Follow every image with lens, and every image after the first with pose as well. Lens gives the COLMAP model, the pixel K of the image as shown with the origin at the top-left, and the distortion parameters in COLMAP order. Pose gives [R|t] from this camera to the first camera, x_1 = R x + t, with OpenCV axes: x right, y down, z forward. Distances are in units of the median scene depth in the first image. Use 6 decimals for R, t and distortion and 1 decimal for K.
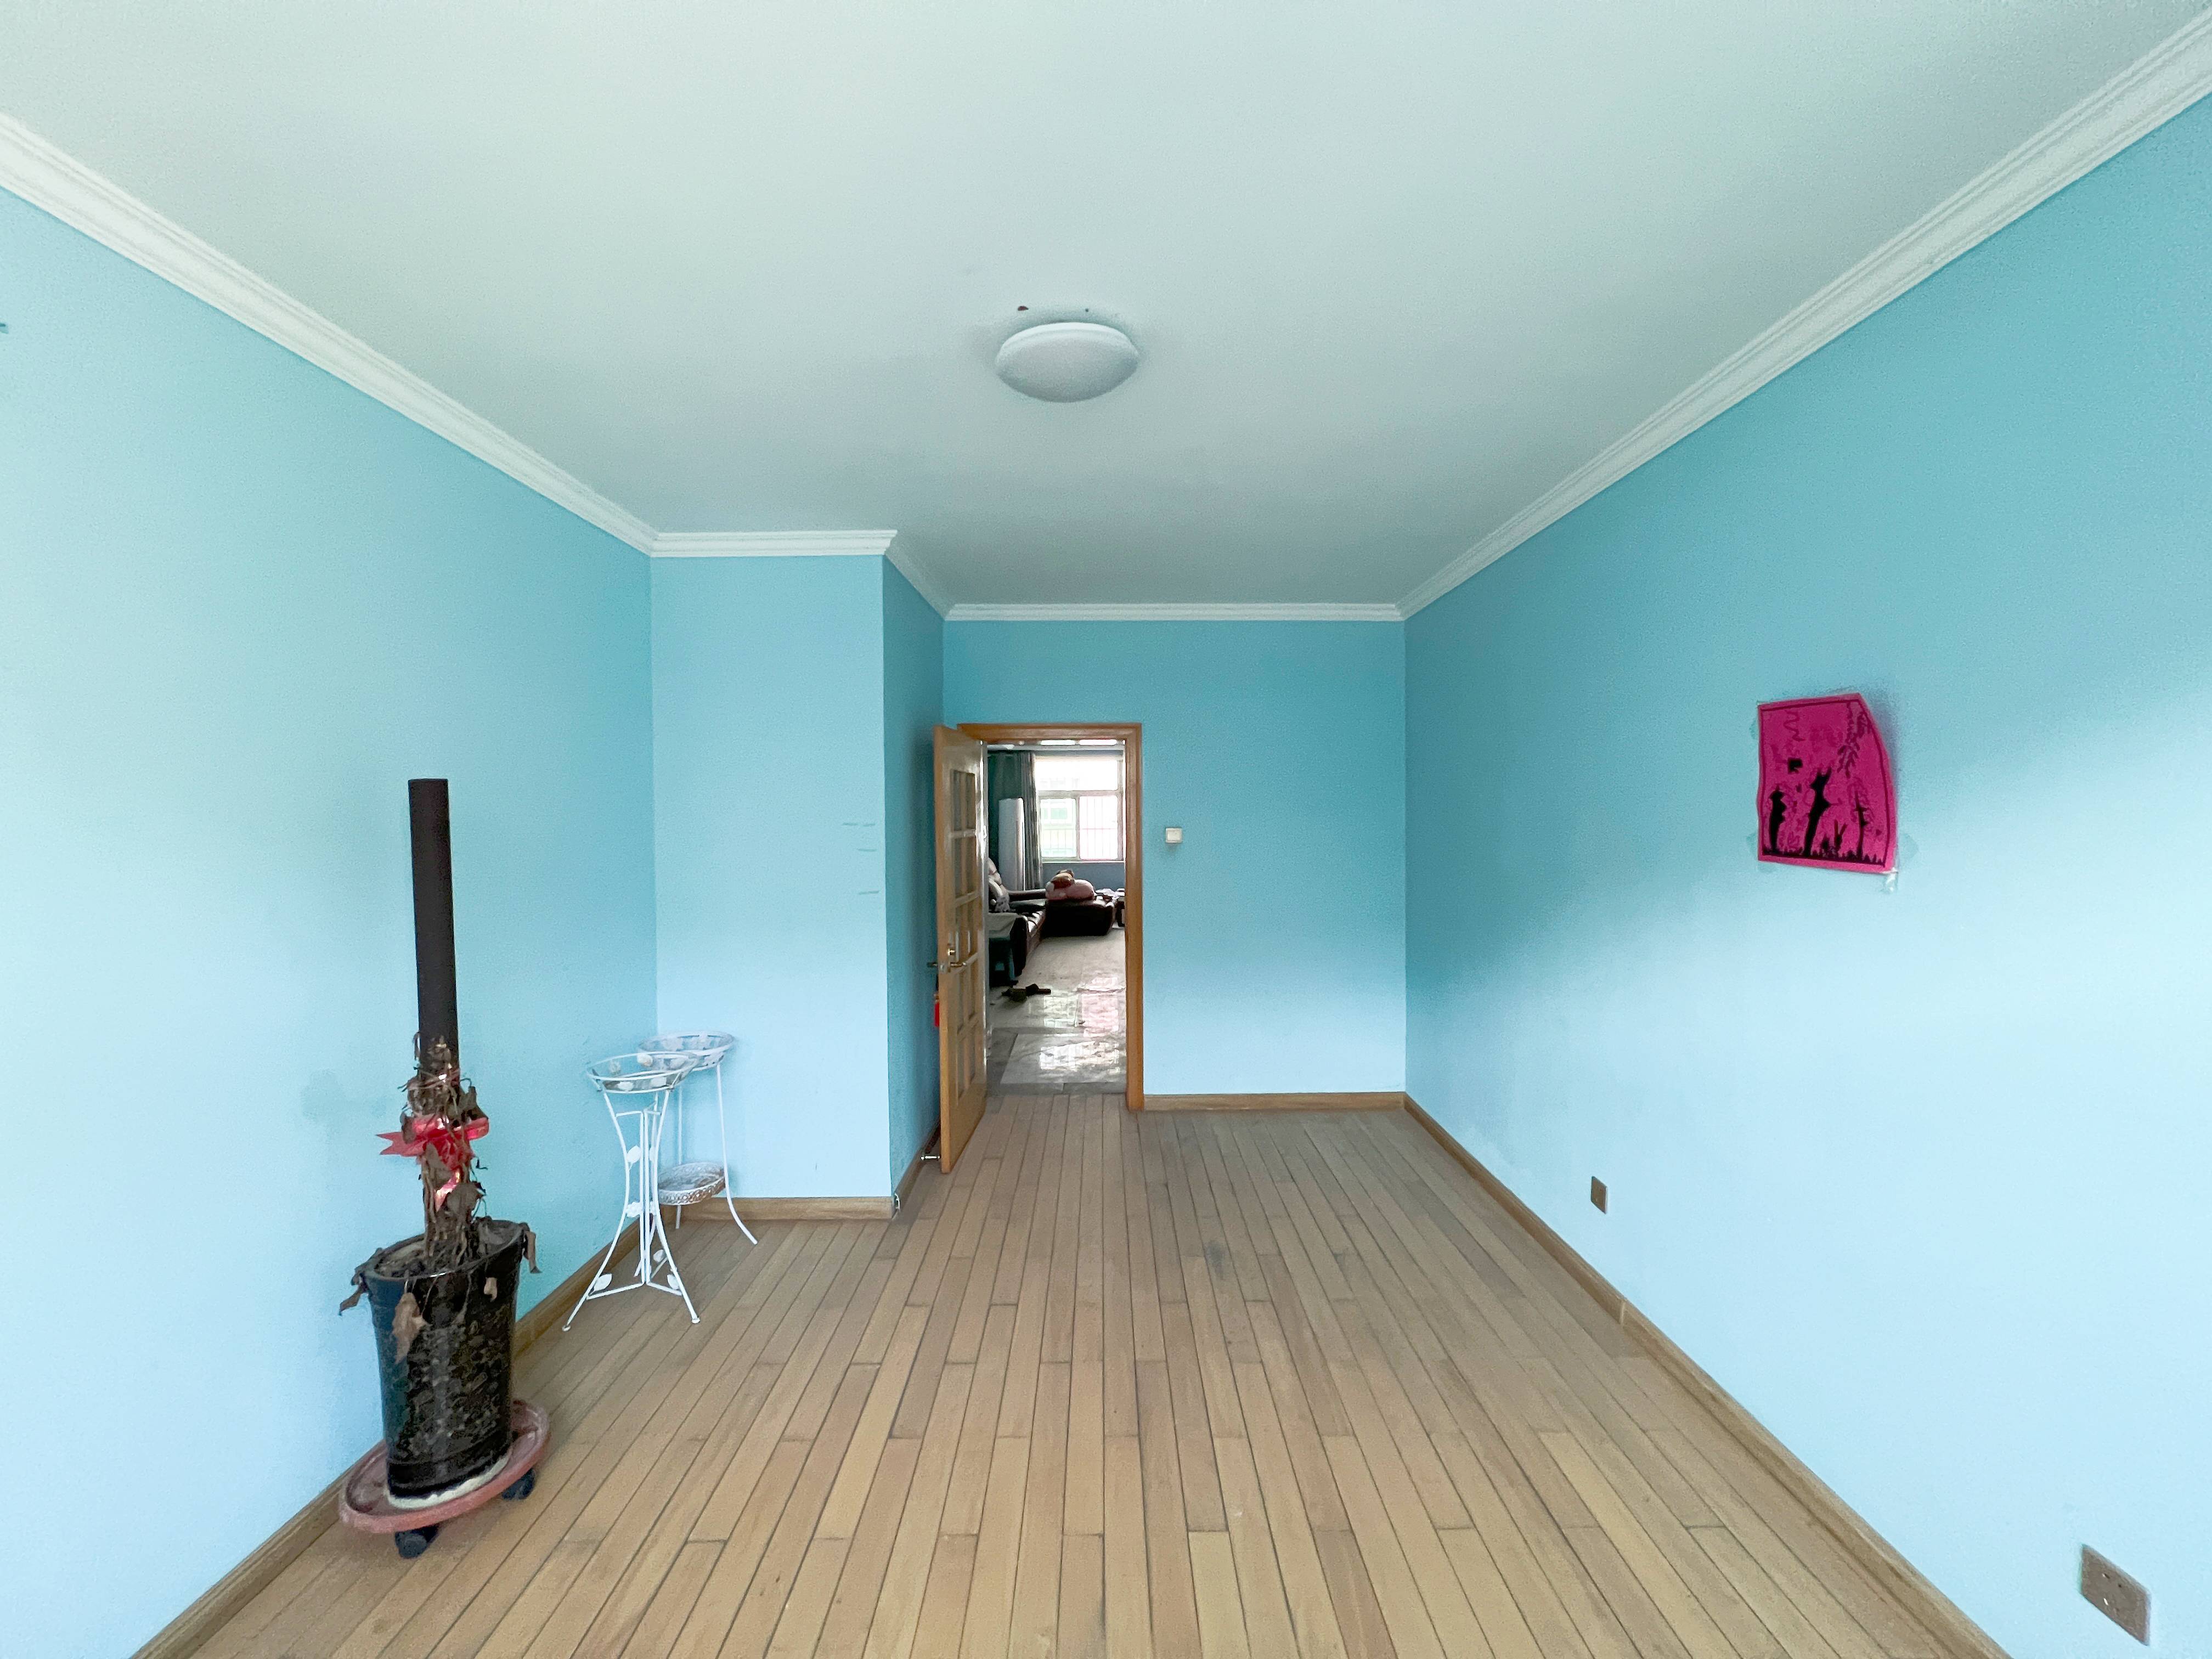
lens RADIAL K [[890.0, 0, 1106.5], [0, 890.0, 825.1], [0, 0, 1]] dist [0.000897, 0.000049]
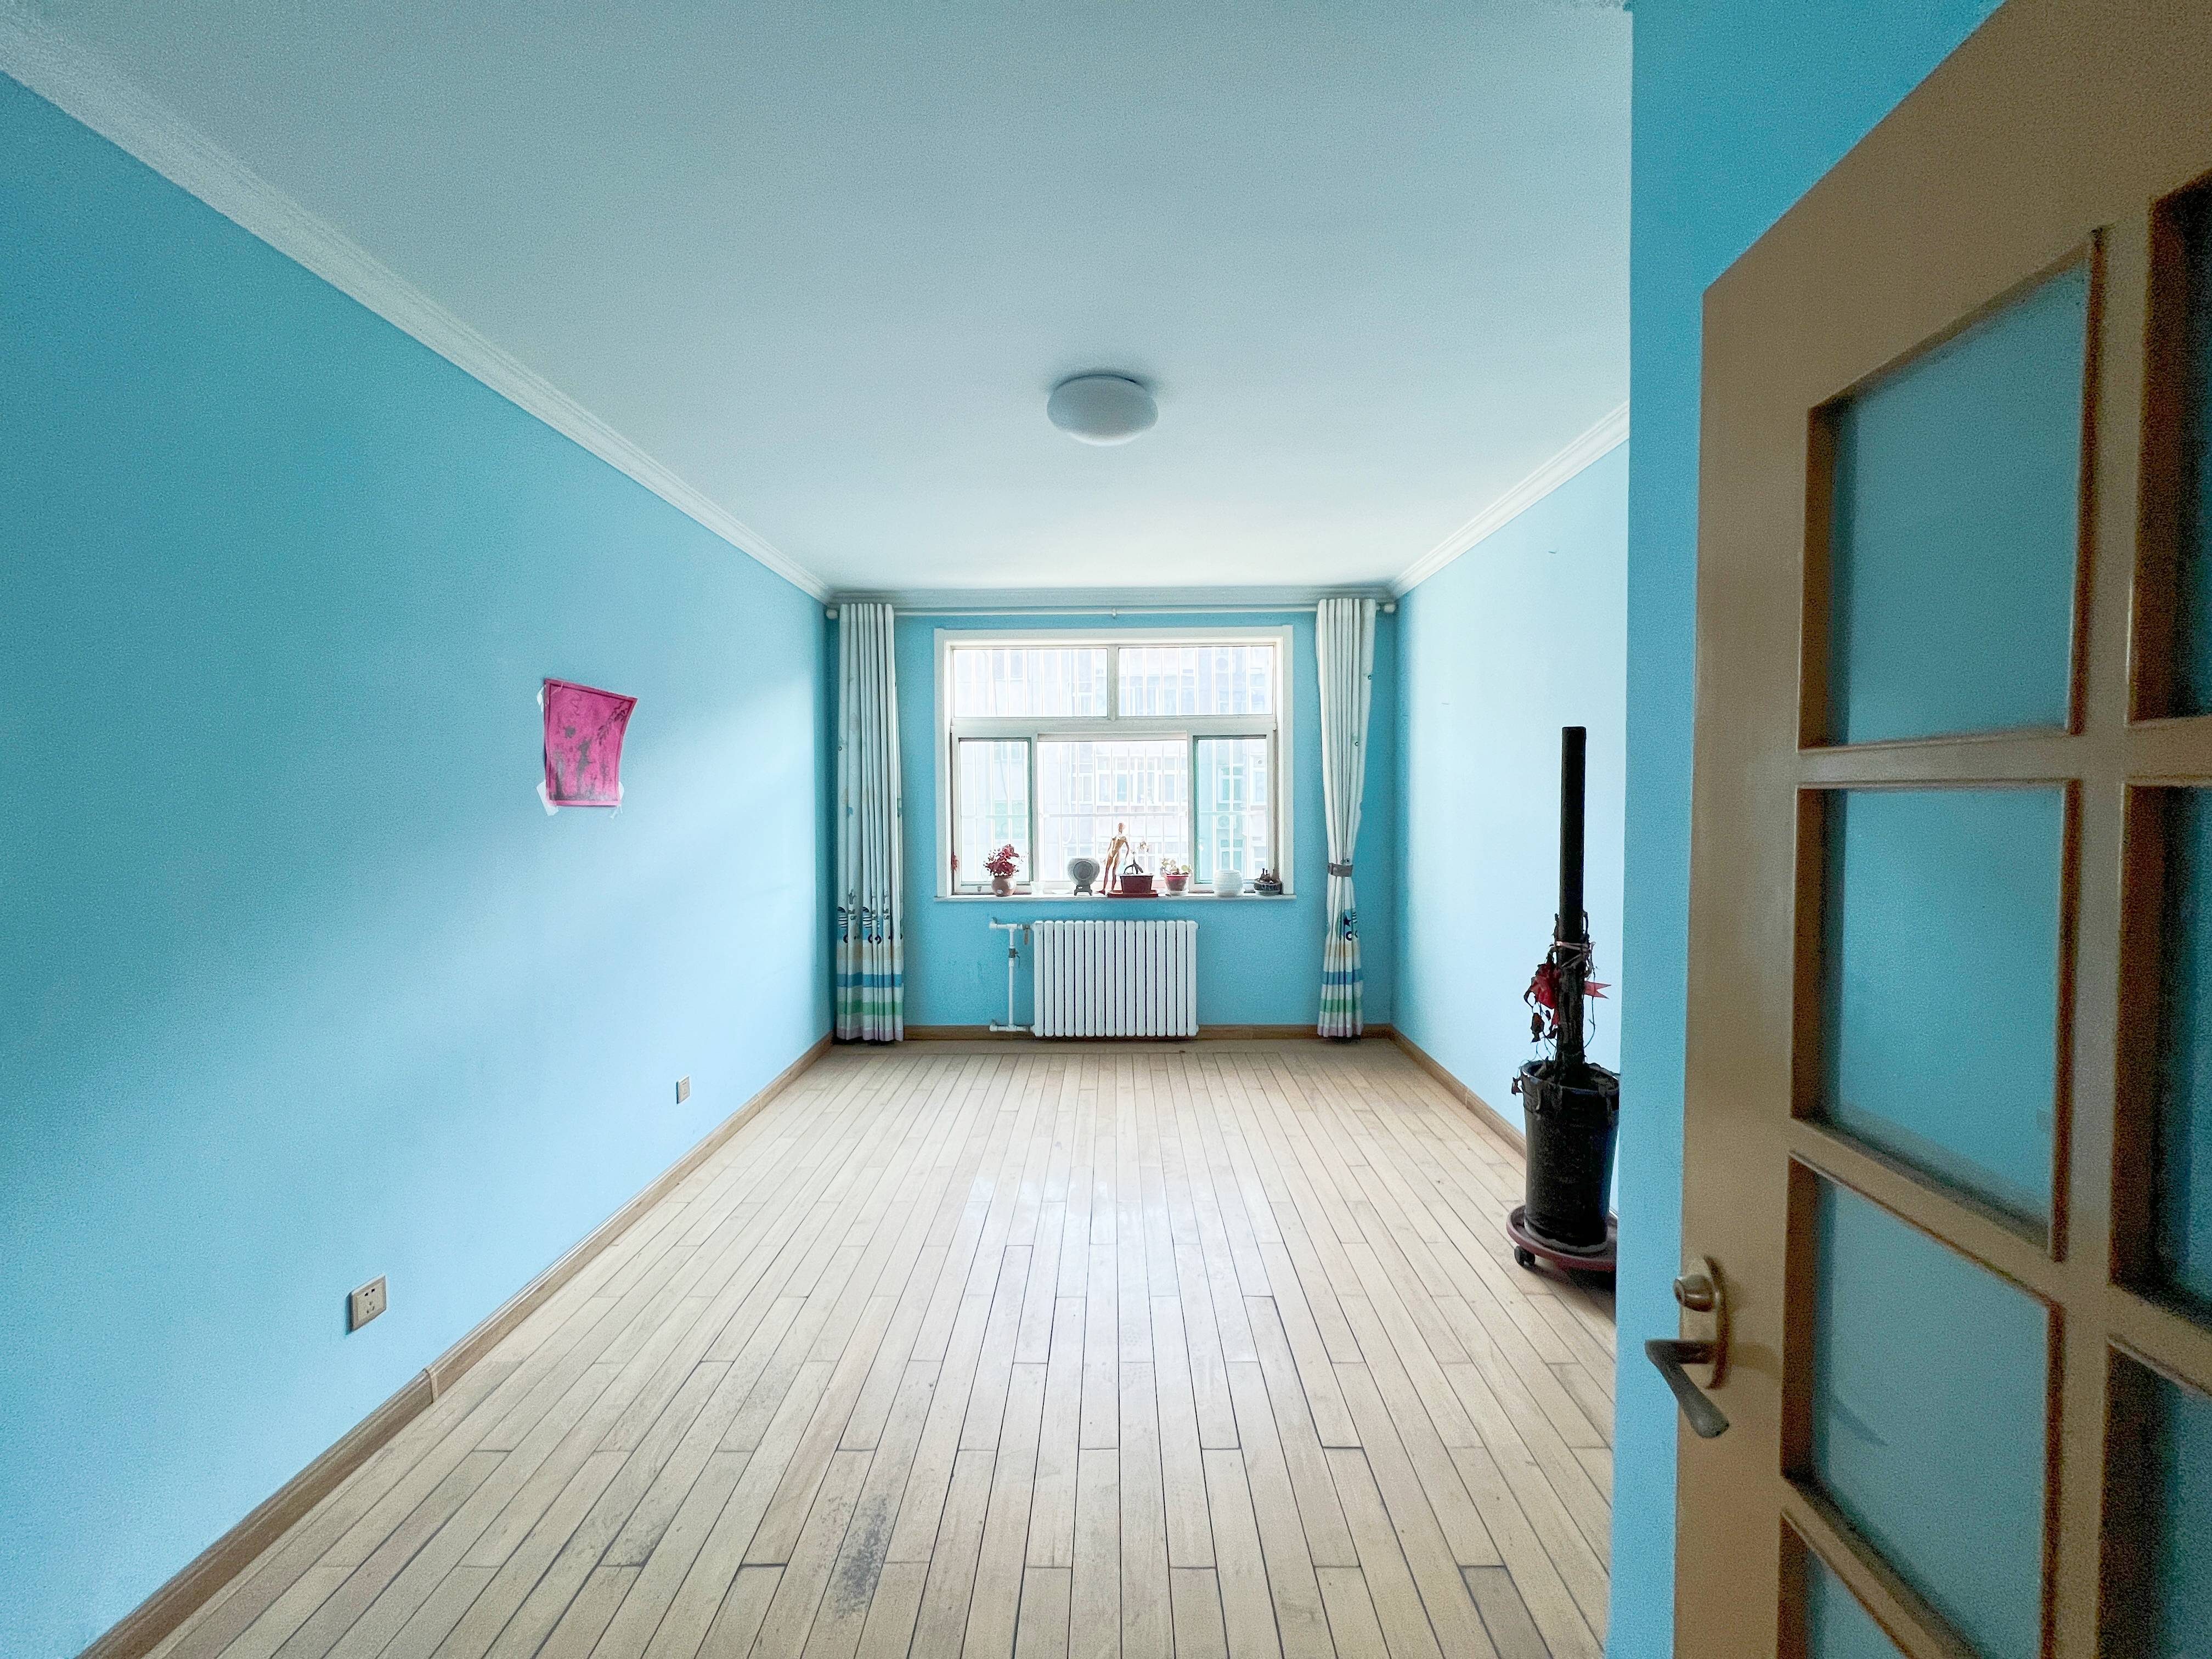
lens RADIAL K [[890.0, 0, 1107.7], [0, 890.0, 834.0], [0, 0, 1]] dist [0.000897, 0.000049]
pose [[-0.999828, 0.014854, 0.011095, -0.059267], [0.015393, 0.998621, 0.050181, 0.032782], [-0.010334, 0.050344, -0.998678, 2.357793]]
